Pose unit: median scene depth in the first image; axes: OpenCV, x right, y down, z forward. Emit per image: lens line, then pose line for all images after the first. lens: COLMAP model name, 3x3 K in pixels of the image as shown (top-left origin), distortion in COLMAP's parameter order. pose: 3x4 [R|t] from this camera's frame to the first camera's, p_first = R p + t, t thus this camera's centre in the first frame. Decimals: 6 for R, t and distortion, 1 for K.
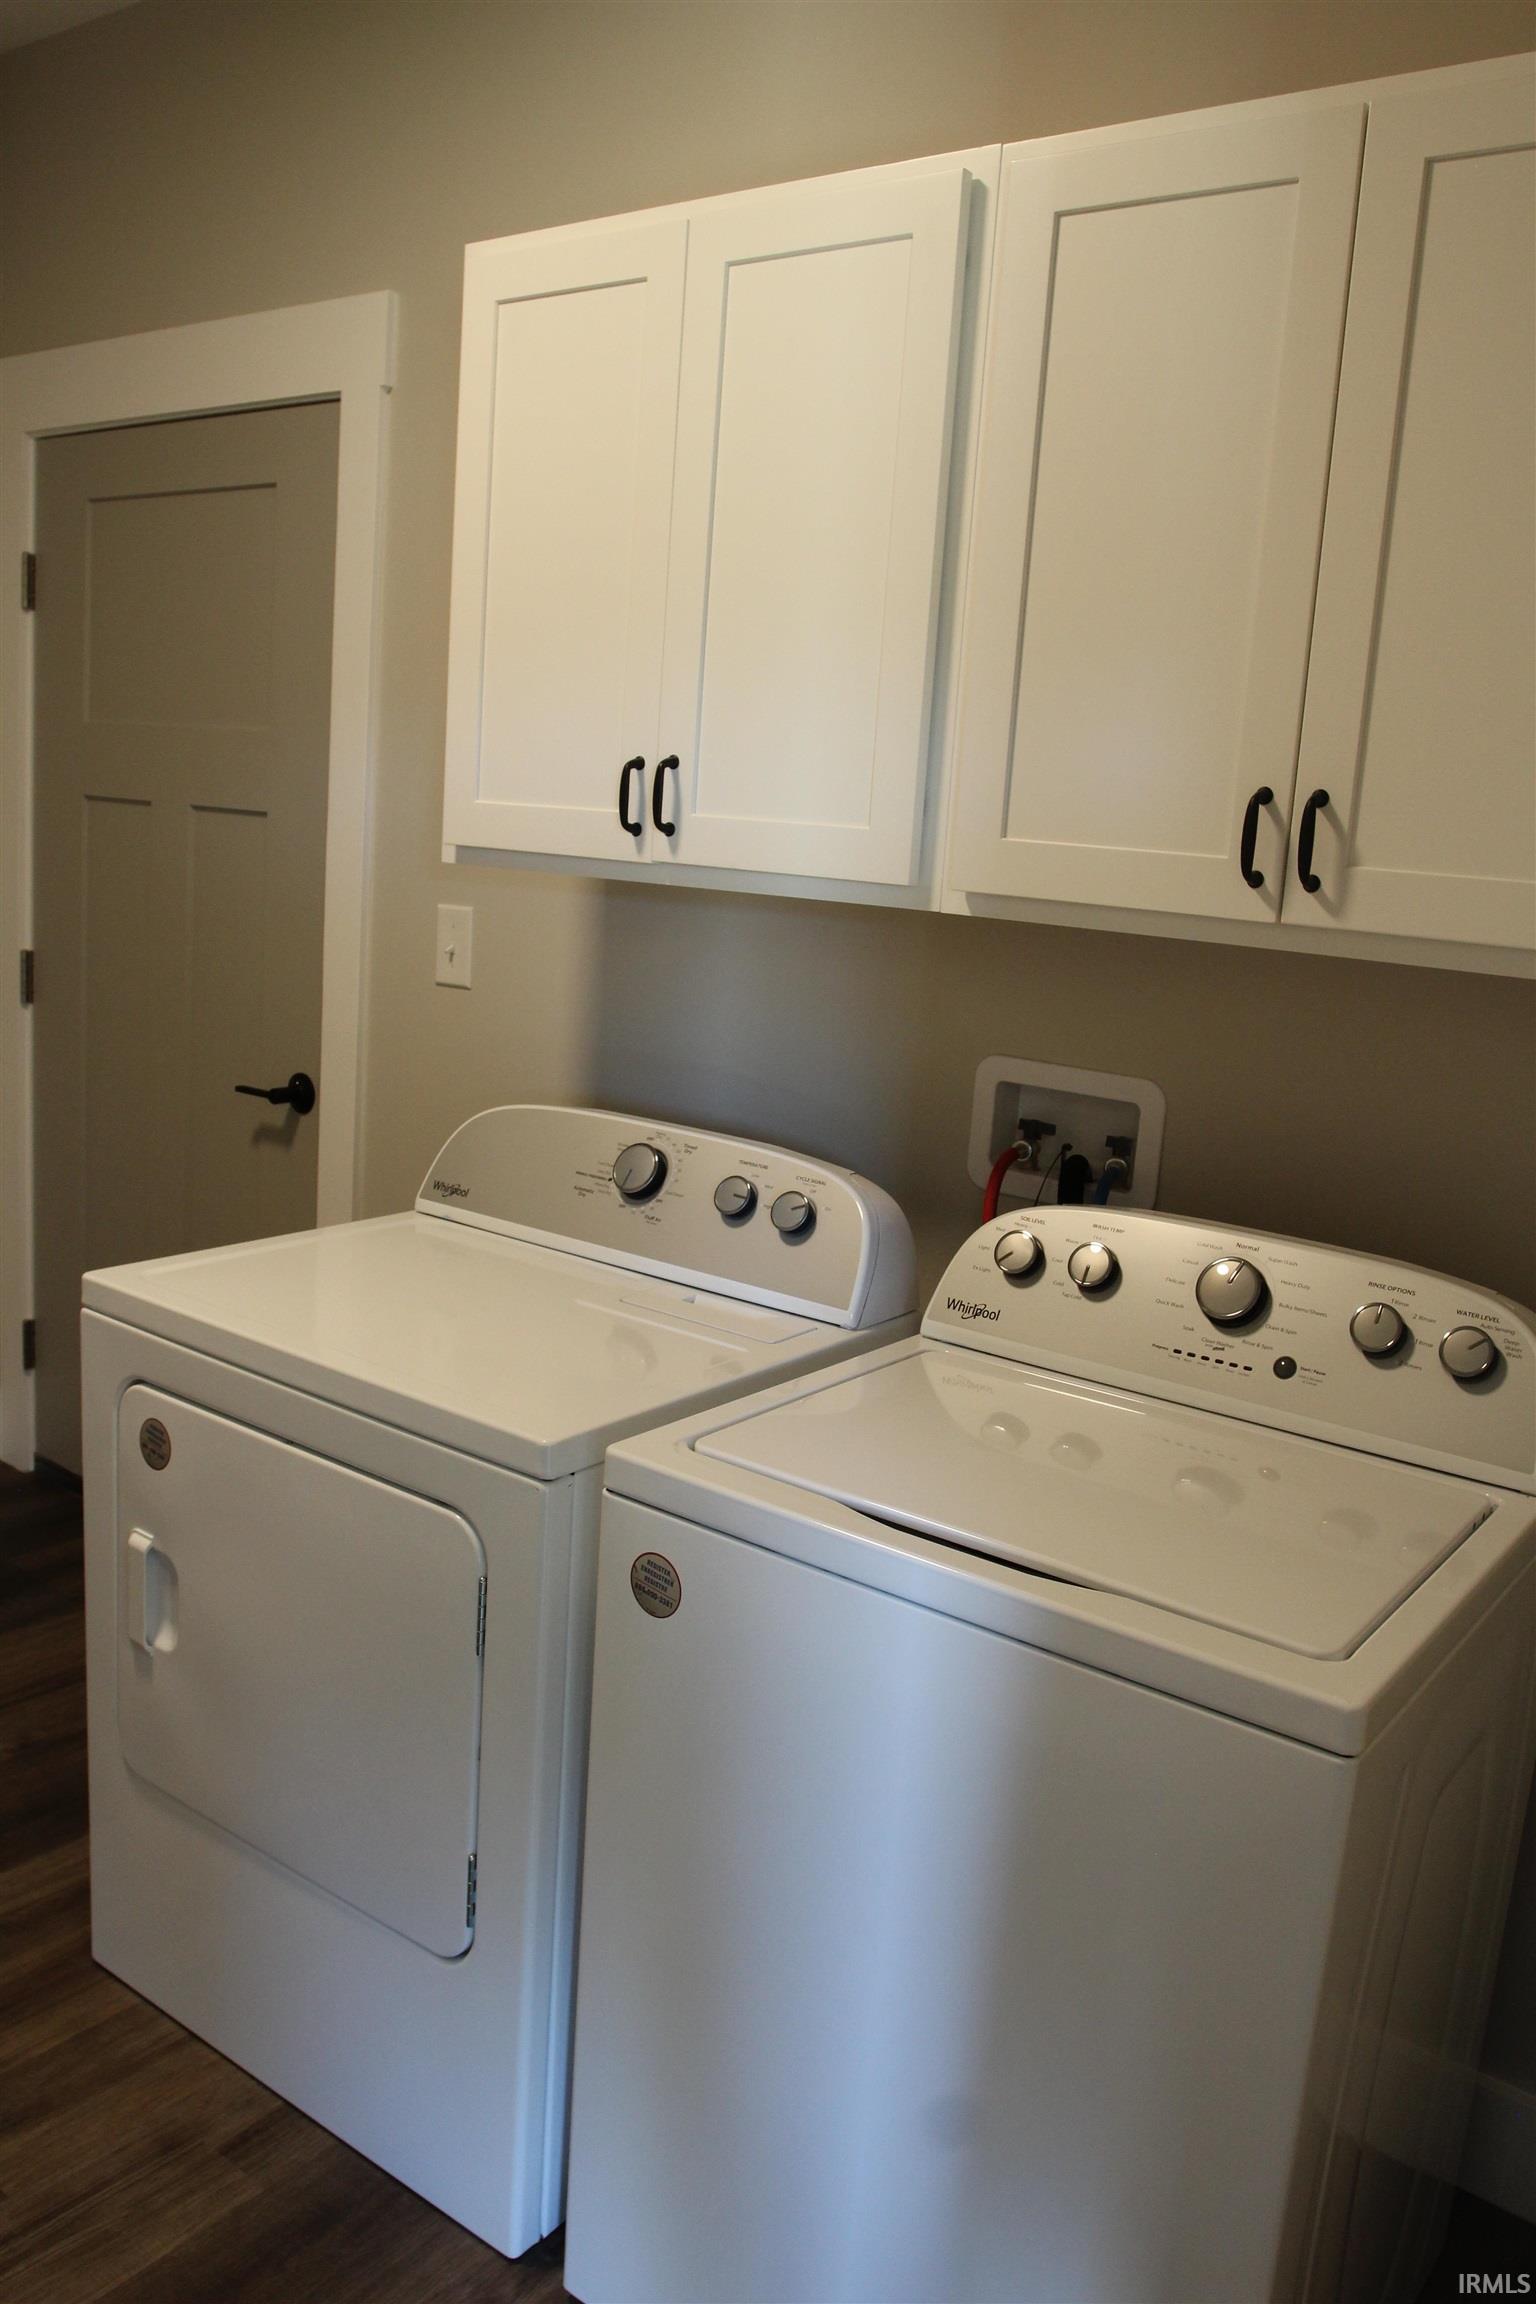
lens RADIAL K [[1805.9, 0, 754.8], [0, 1805.9, 1157.8], [0, 0, 1]] dist [-0.089930, 0.052948]
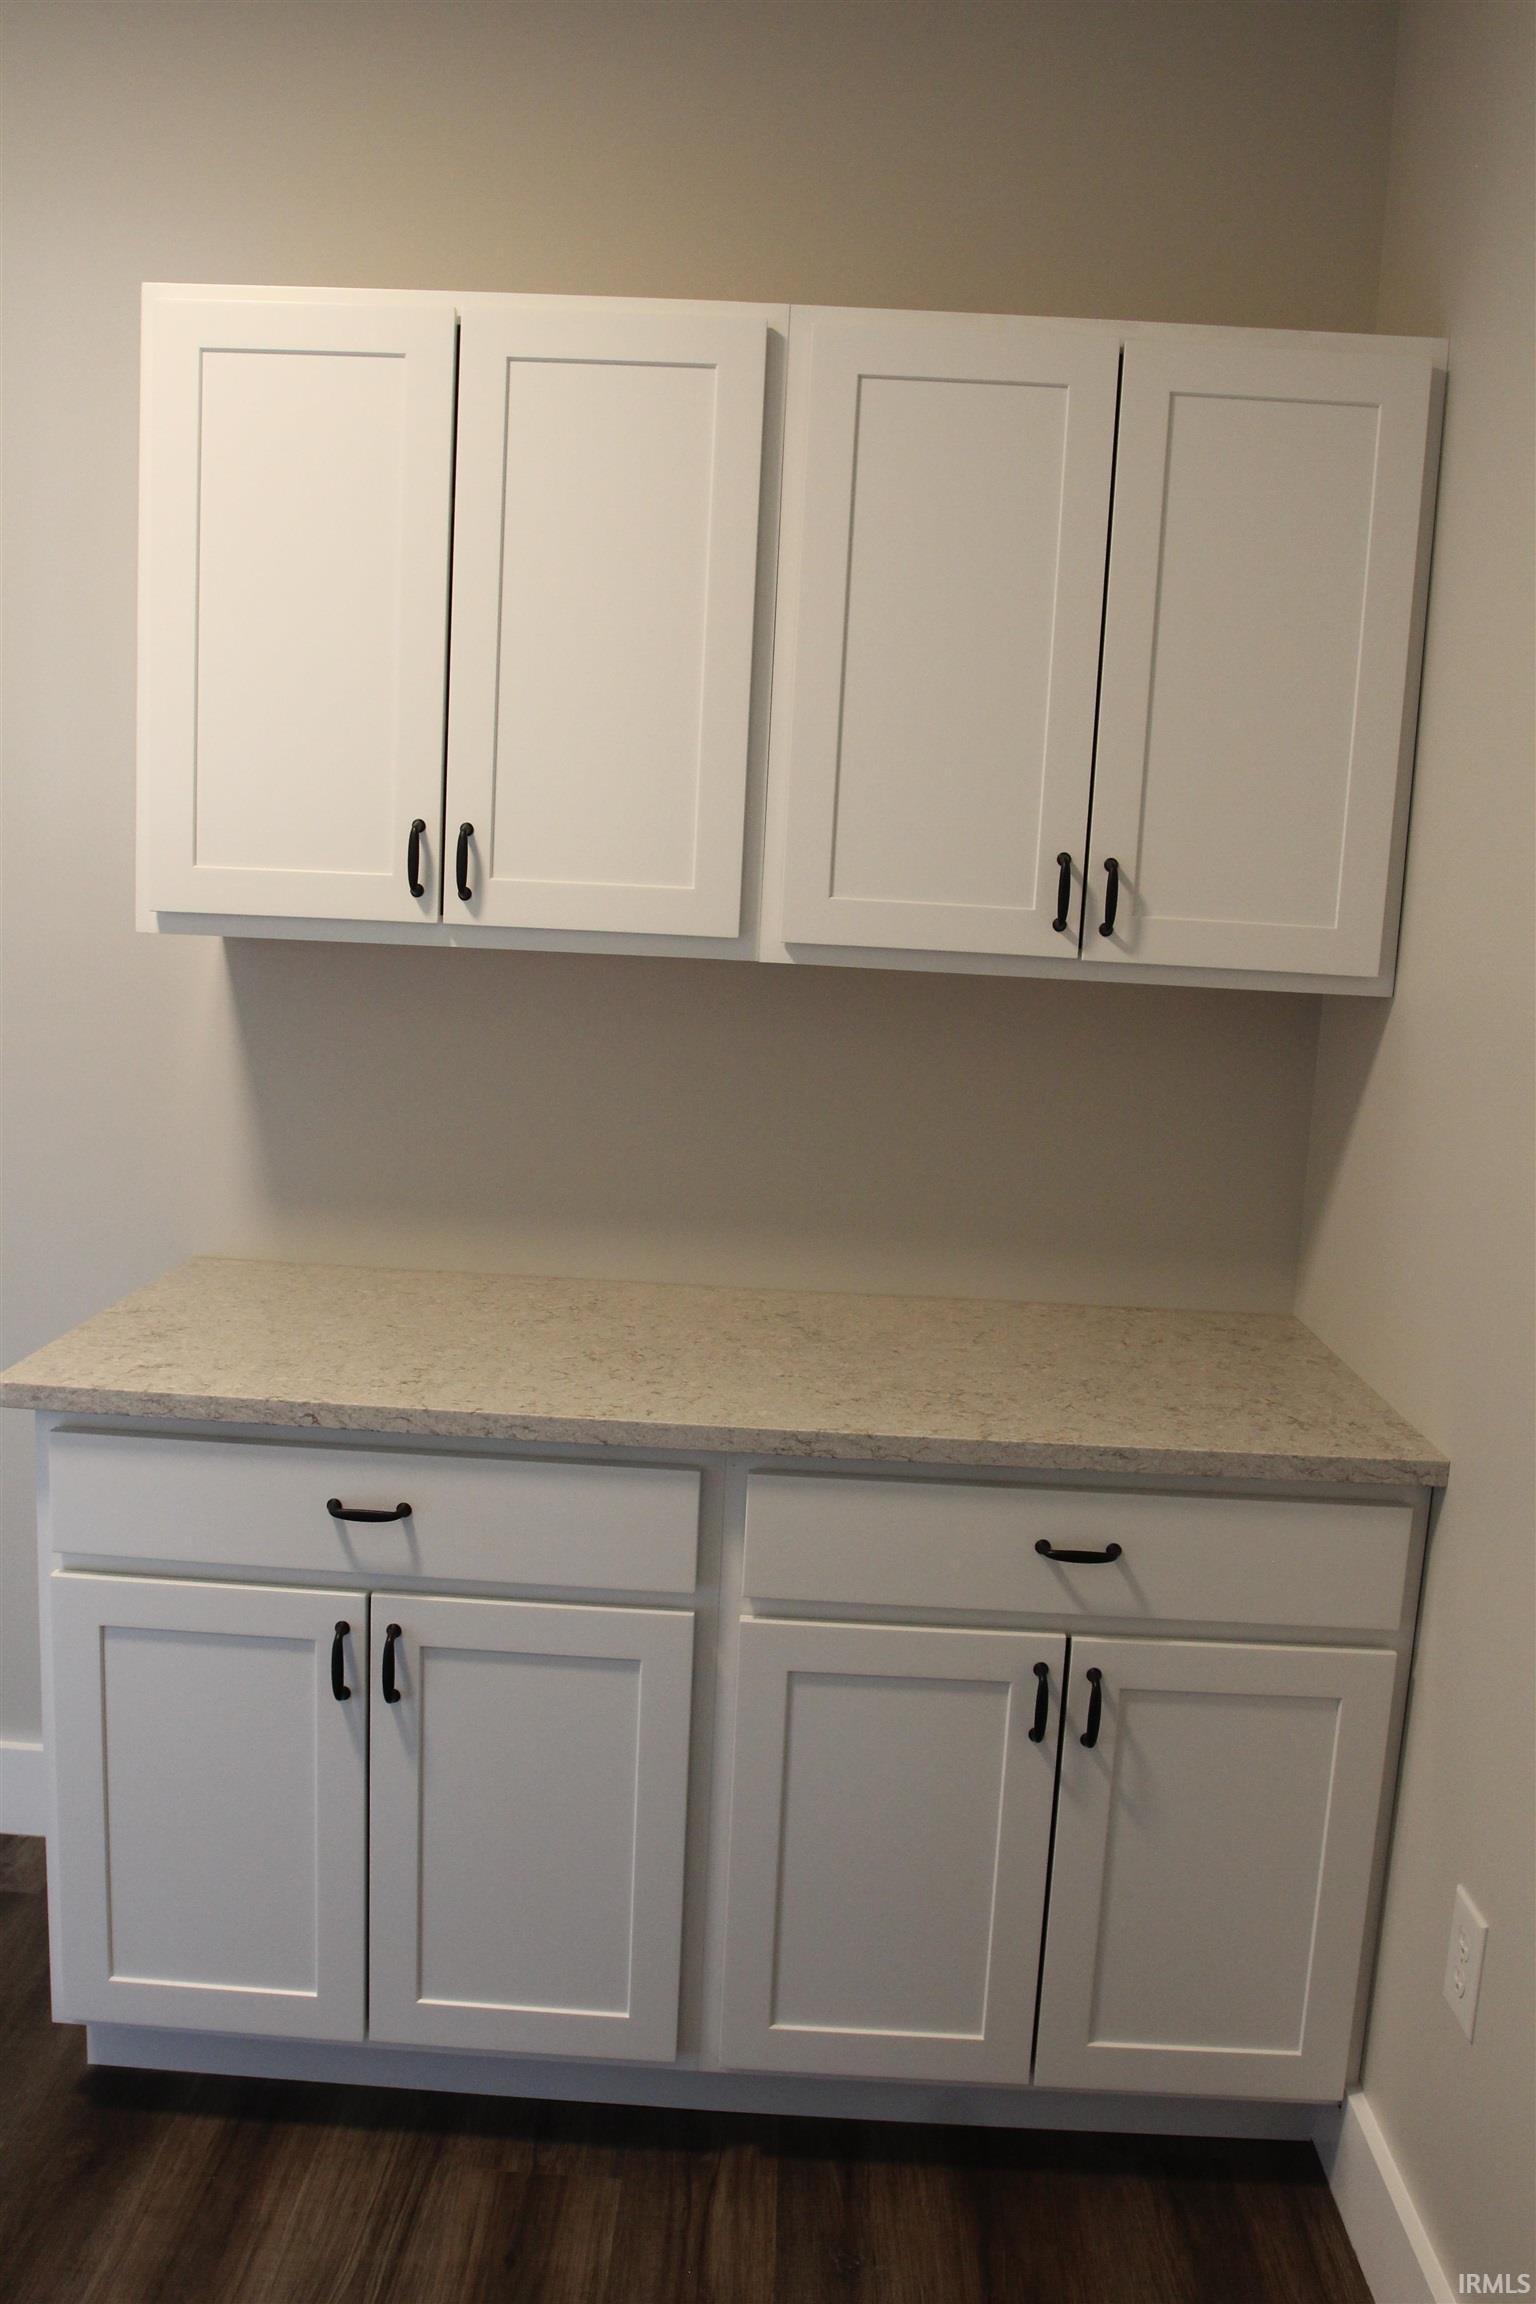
lens RADIAL K [[1805.9, 0, 754.8], [0, 1805.9, 1157.8], [0, 0, 1]] dist [-0.089930, 0.052948]
pose [[0.812703, -0.115705, 0.571075, -0.577738], [0.110689, 0.992896, 0.043648, -0.063977], [-0.572069, 0.027739, 0.819737, 0.065522]]
